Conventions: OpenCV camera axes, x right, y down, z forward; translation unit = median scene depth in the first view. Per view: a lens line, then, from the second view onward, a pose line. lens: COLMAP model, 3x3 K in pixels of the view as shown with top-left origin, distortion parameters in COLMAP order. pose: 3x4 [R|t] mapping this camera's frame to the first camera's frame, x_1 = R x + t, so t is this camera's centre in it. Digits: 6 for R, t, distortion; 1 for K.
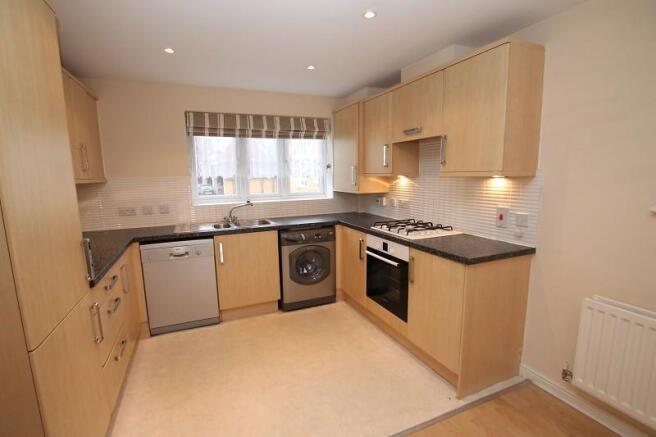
lens RADIAL K [[313.2, 0, 325.4], [0, 313.2, 222.8], [0, 0, 1]] dist [-0.005538, -0.000044]
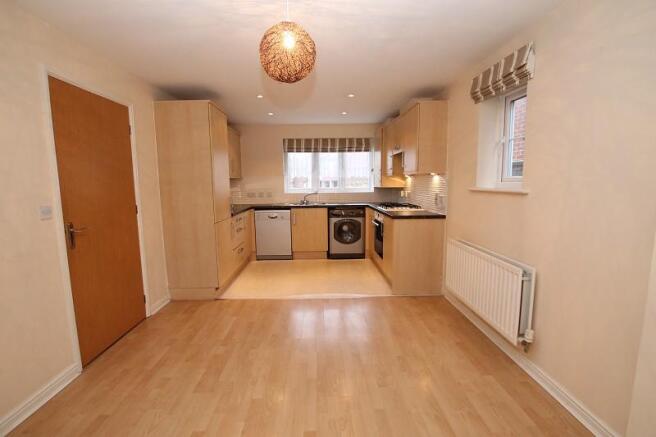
lens RADIAL K [[313.2, 0, 329.5], [0, 313.2, 218.0], [0, 0, 1]] dist [-0.005538, -0.000044]
pose [[0.935884, 0.048247, -0.348990, 0.409585], [-0.060343, 0.997892, -0.023863, 0.107949], [0.347103, 0.043392, 0.936823, -0.515552]]
